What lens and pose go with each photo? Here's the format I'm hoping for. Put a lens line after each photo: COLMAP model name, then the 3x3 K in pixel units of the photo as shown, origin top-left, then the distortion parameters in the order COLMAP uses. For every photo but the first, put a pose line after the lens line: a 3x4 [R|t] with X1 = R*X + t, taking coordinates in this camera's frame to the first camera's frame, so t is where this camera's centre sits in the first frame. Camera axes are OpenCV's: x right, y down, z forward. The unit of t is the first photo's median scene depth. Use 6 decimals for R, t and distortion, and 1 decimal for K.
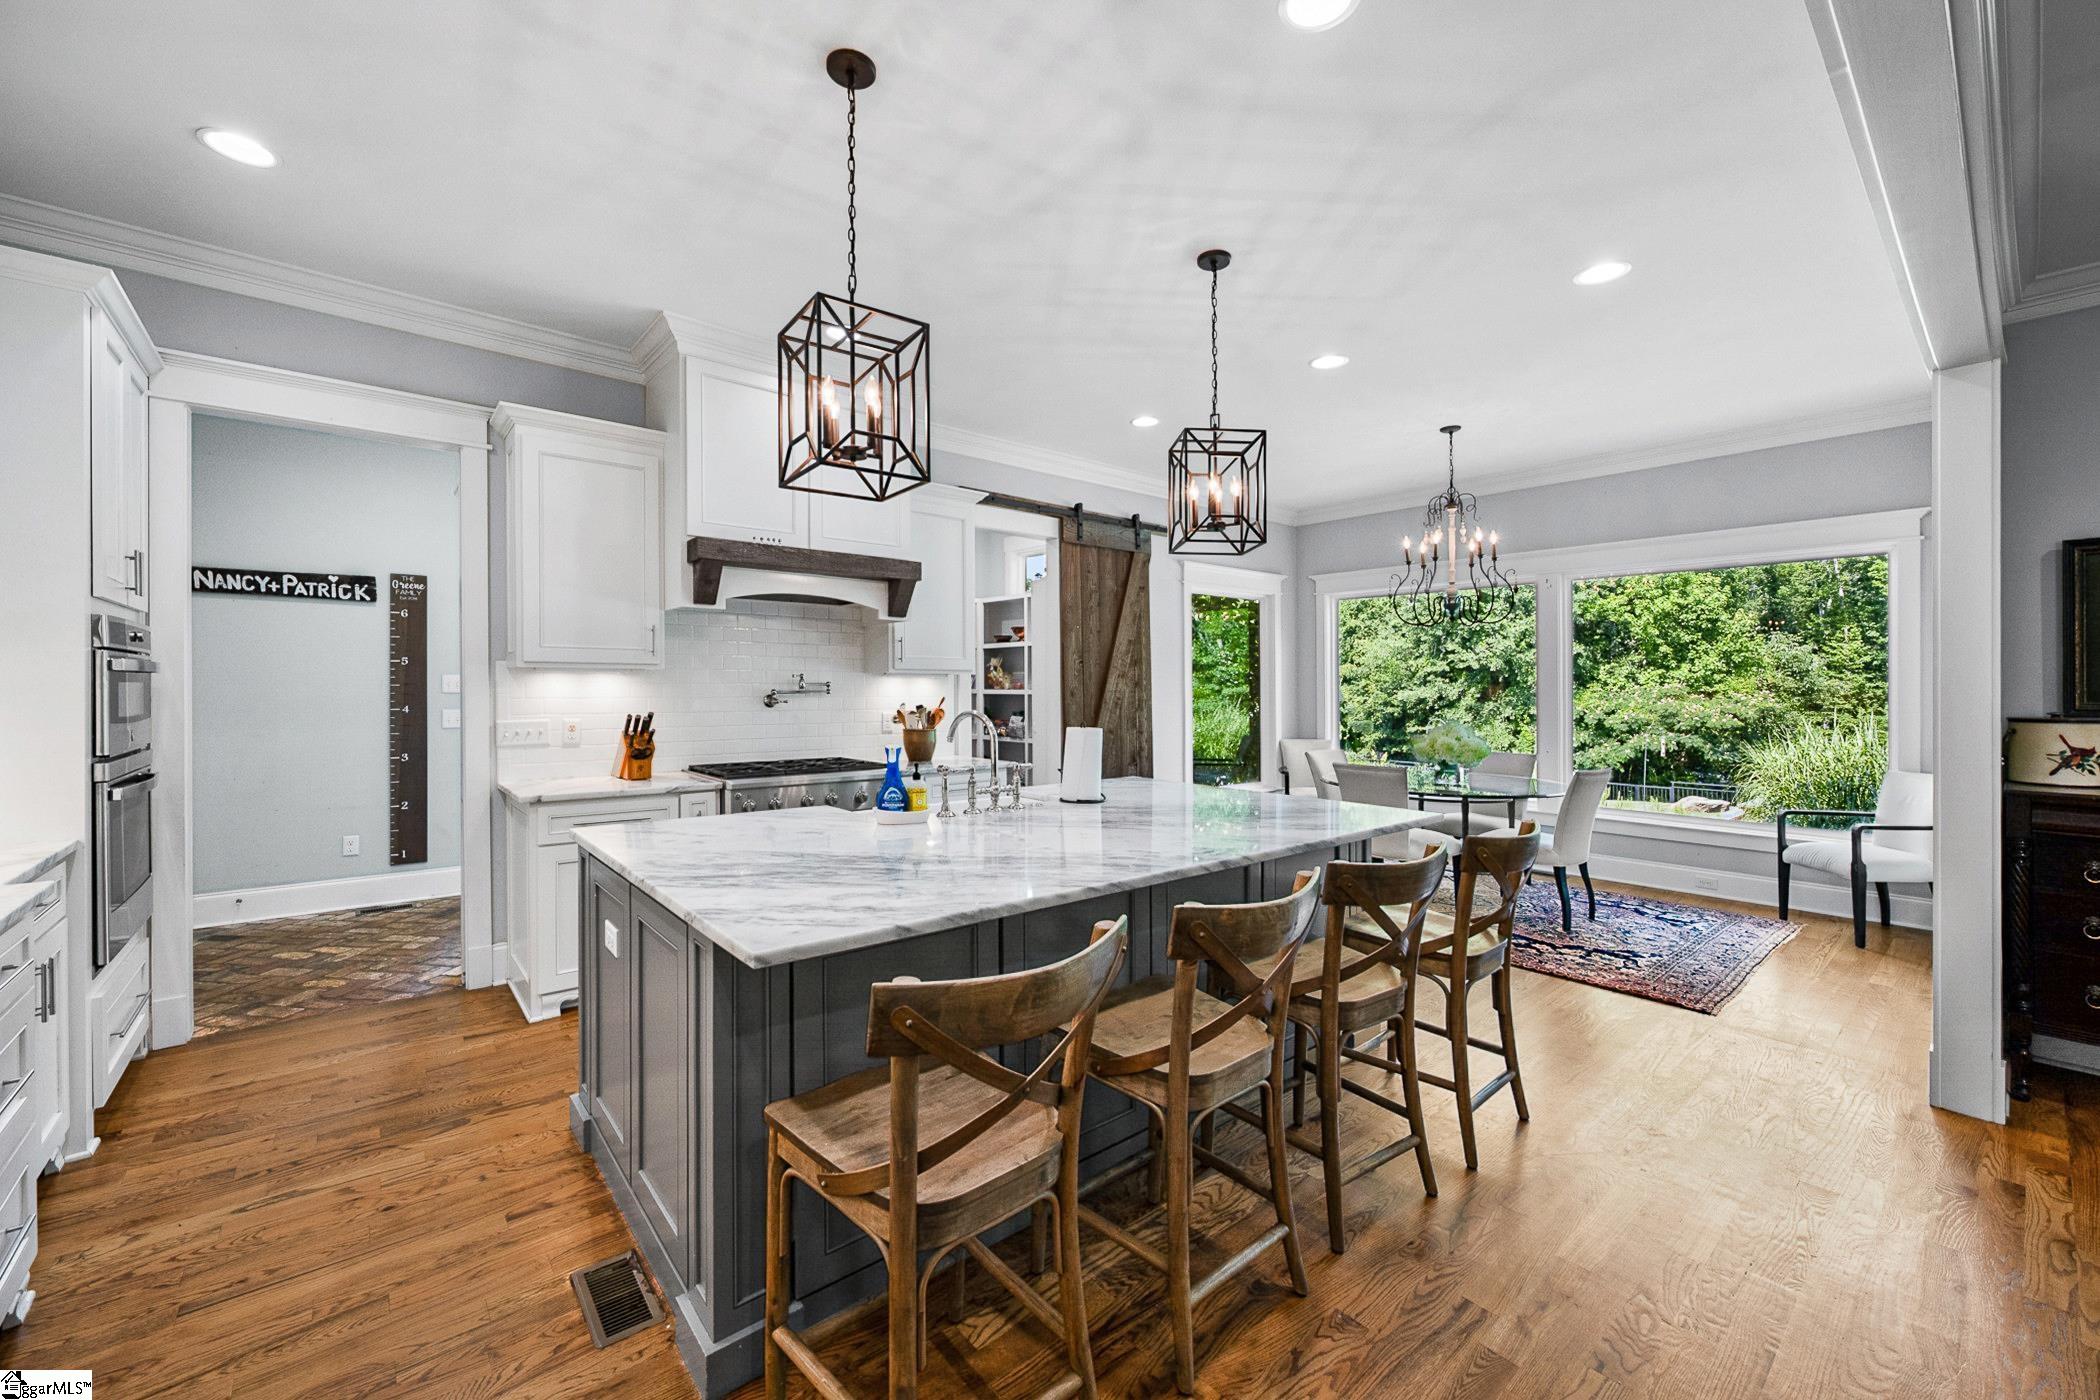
lens RADIAL K [[830.3, 0, 1046.0], [0, 830.3, 698.3], [0, 0, 1]] dist [-0.001343, -0.000146]
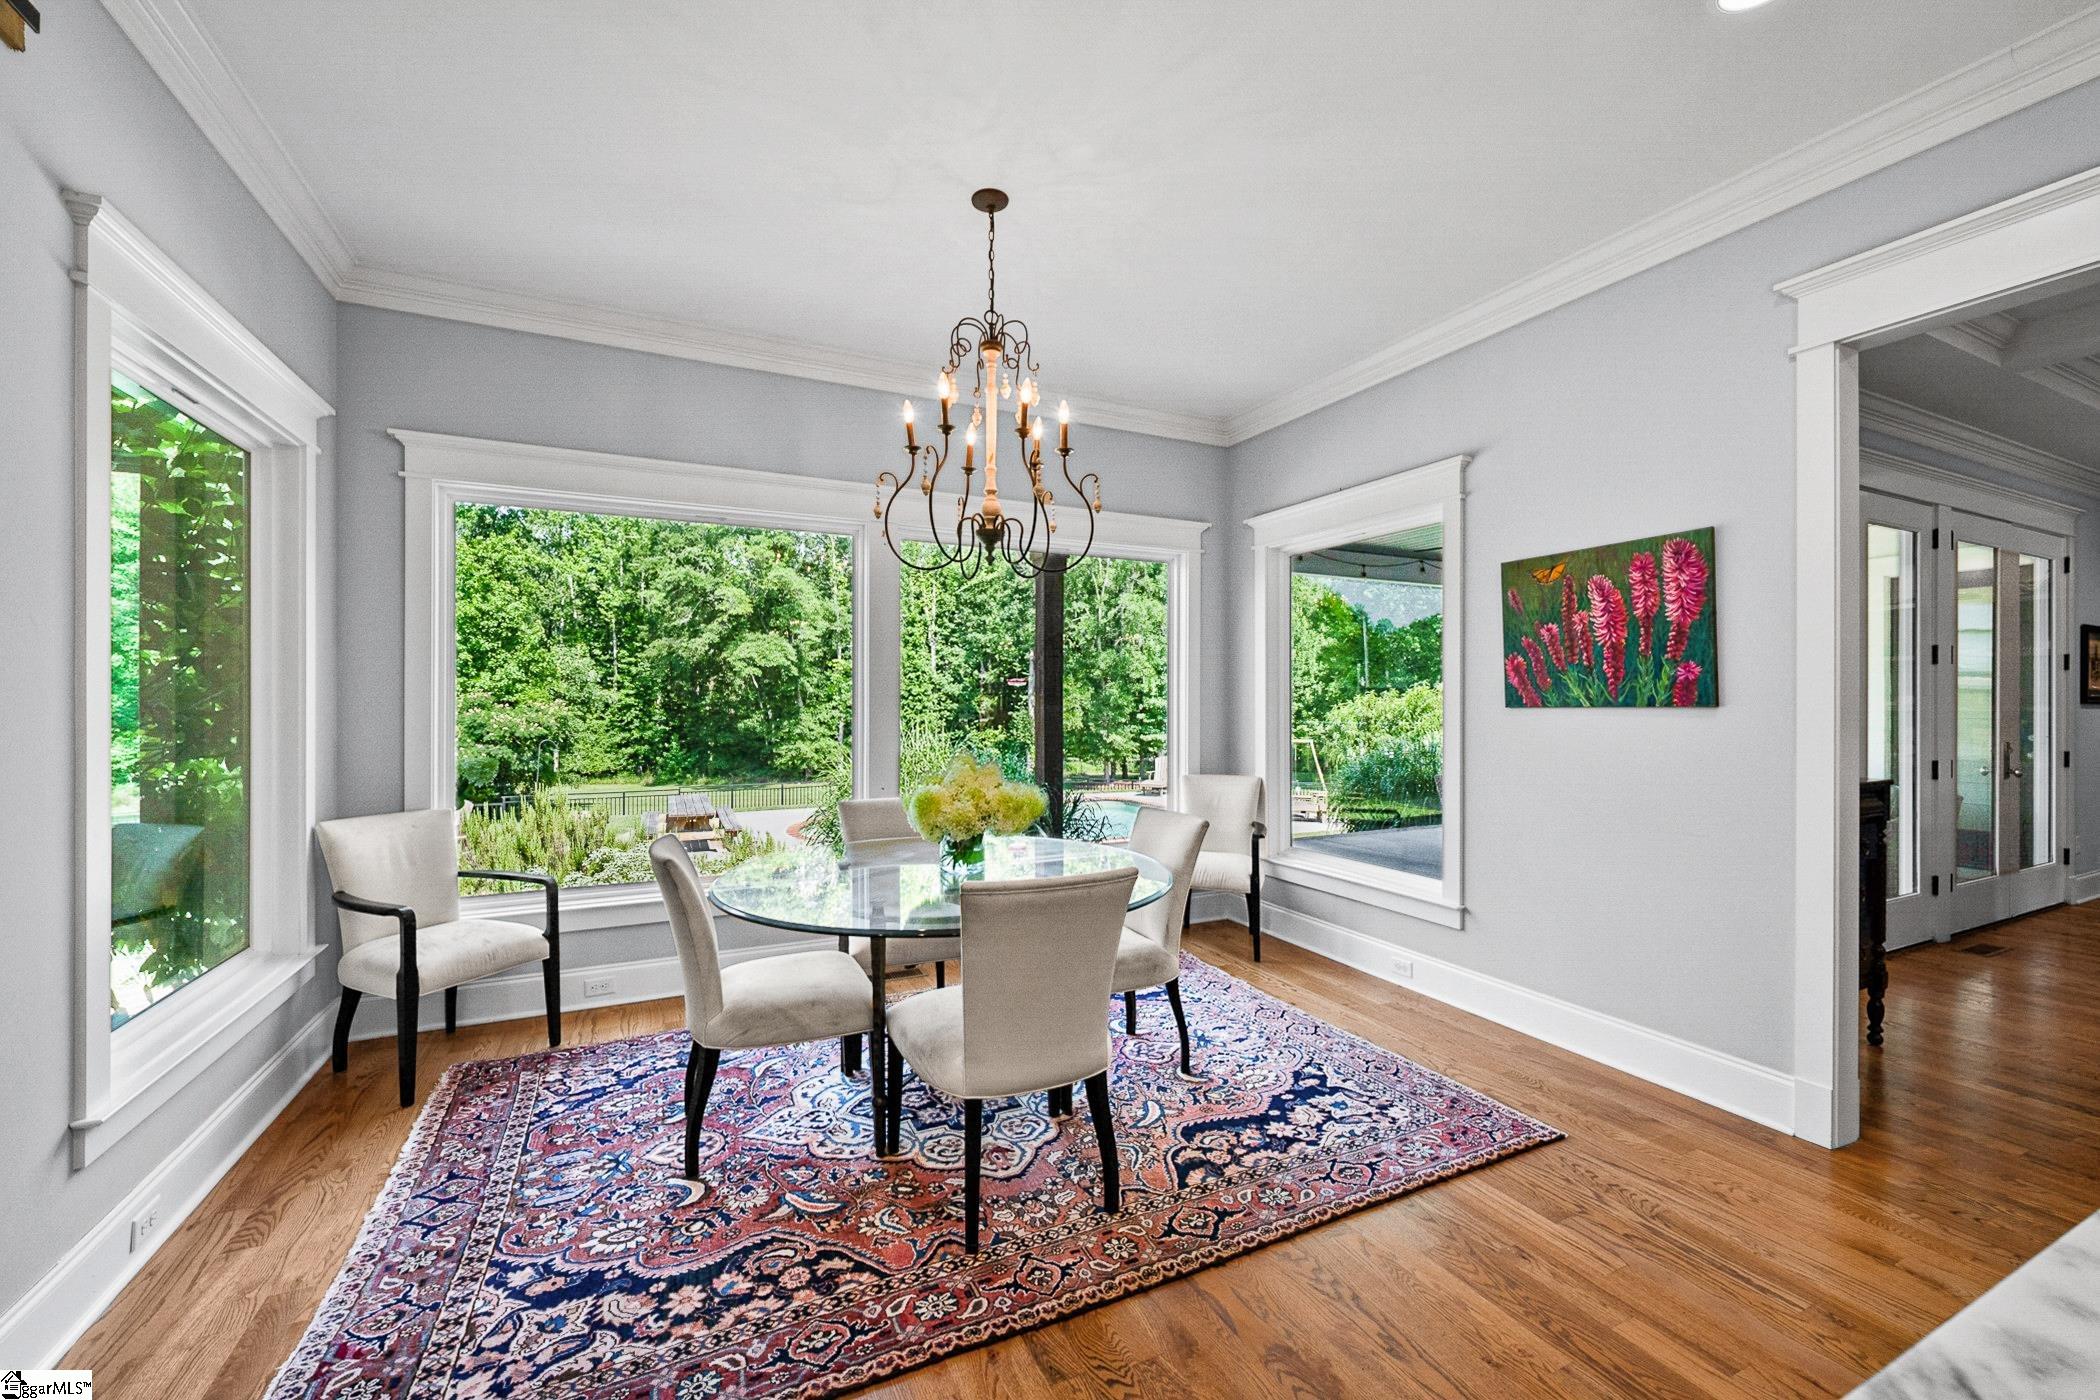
lens RADIAL K [[830.3, 0, 1046.0], [0, 830.3, 698.3], [0, 0, 1]] dist [-0.001343, -0.000146]
pose [[0.248777, -0.001637, 0.968559, -0.011779], [0.013077, 0.999913, -0.001669, -0.006359], [-0.968472, 0.013081, 0.248777, 0.732985]]
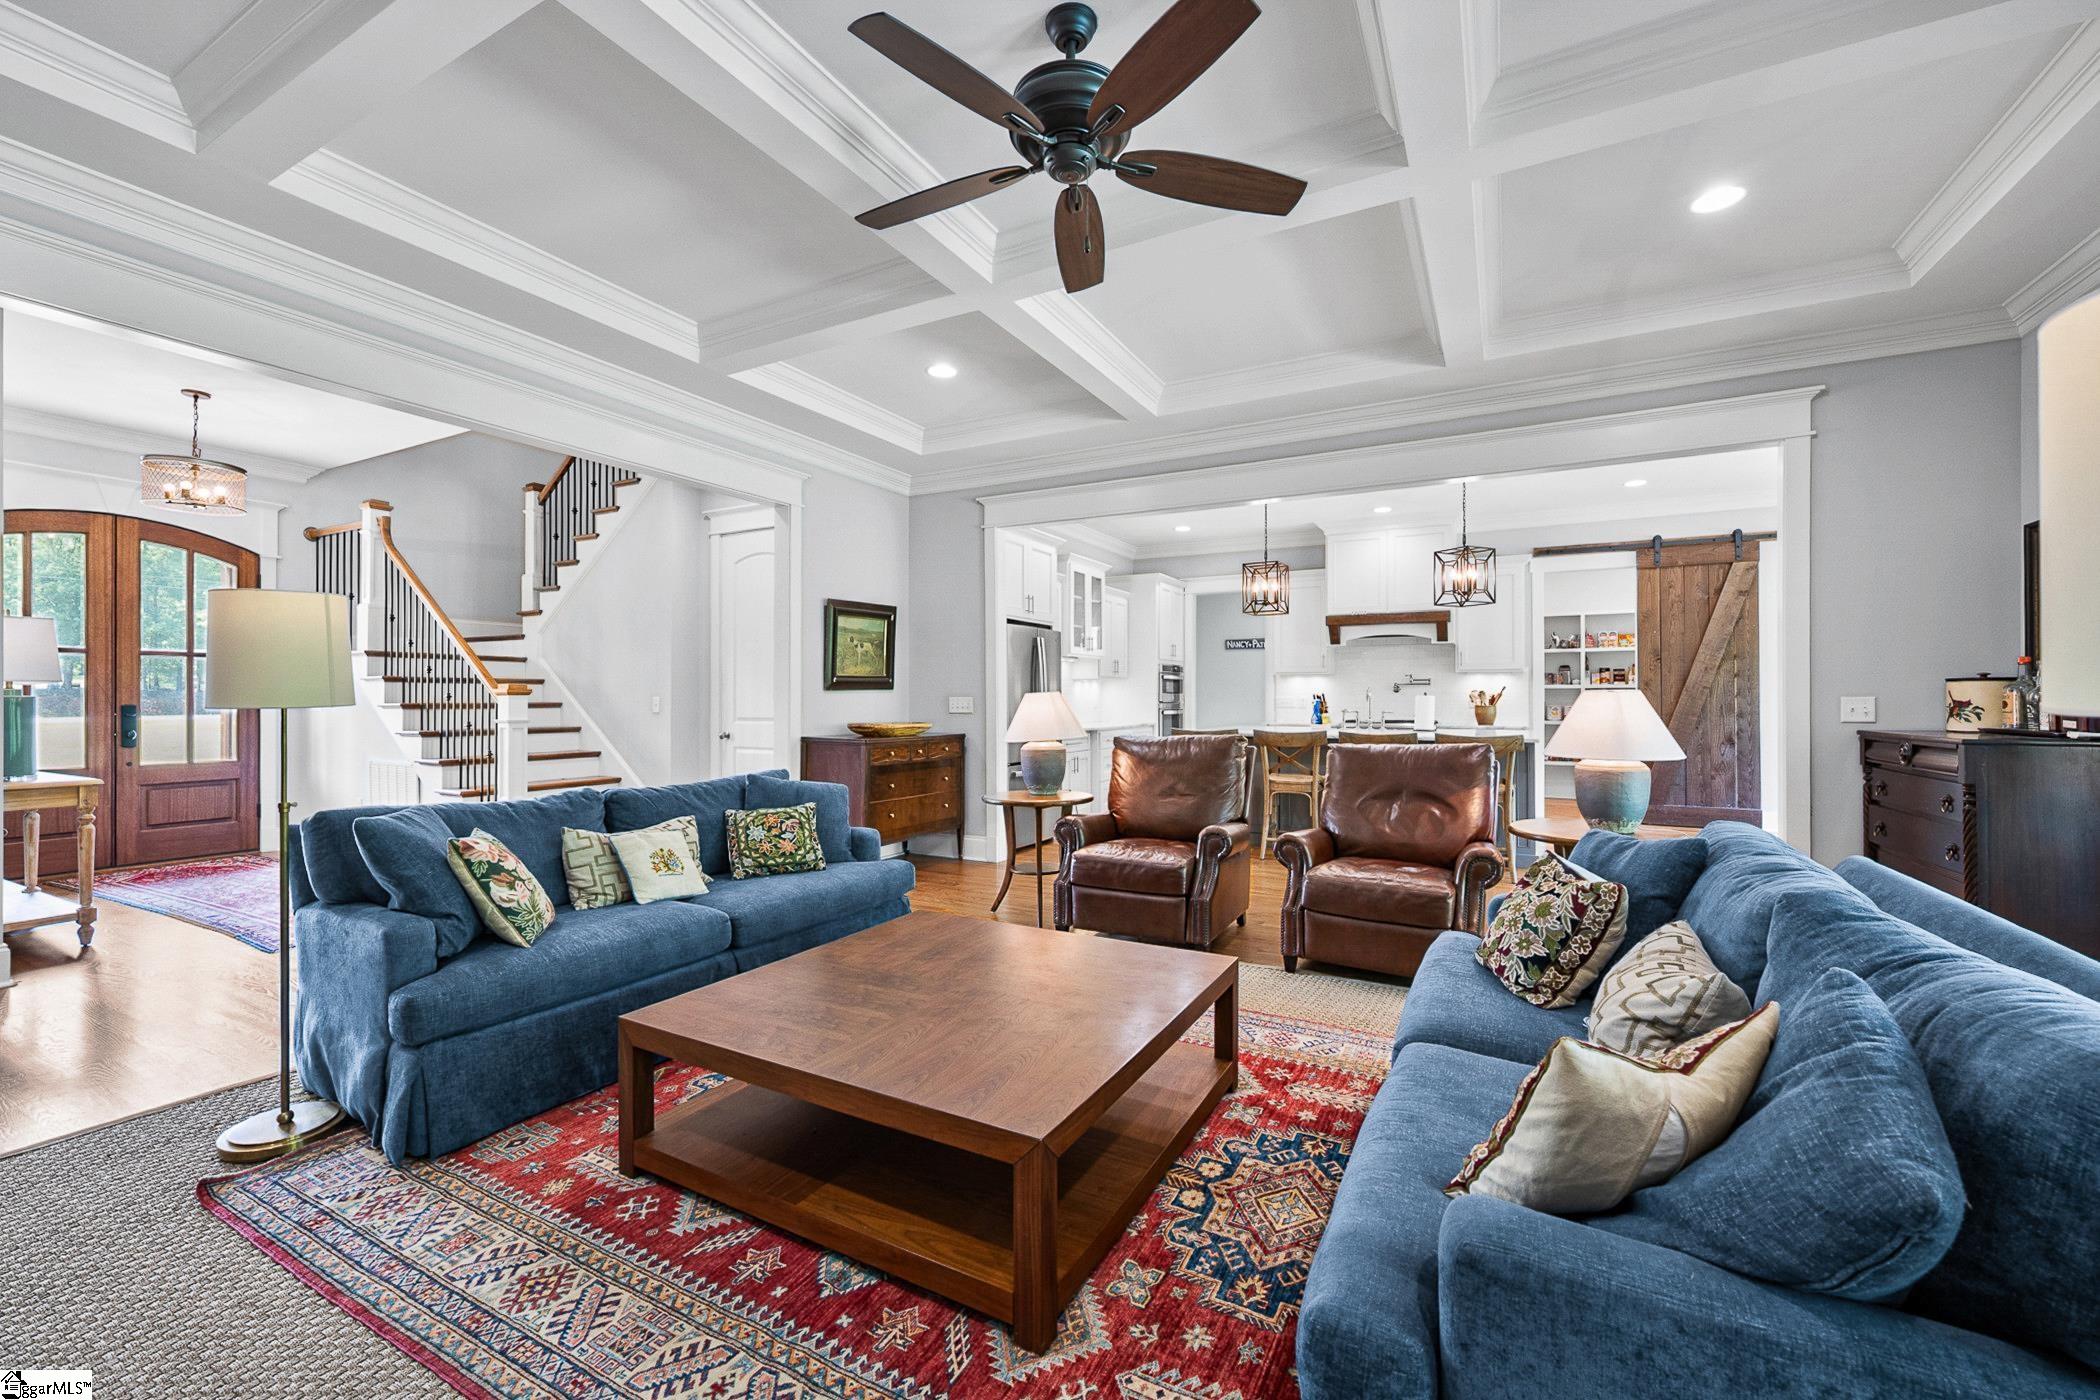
lens RADIAL K [[846.5, 0, 1050.1], [0, 846.5, 693.5], [0, 0, 1]] dist [-0.000391, 0.000060]
pose [[0.366229, -0.009996, -0.930471, 0.918434], [-0.010477, 0.999835, -0.014865, 0.039279], [0.930466, 0.015193, 0.366063, -0.355456]]
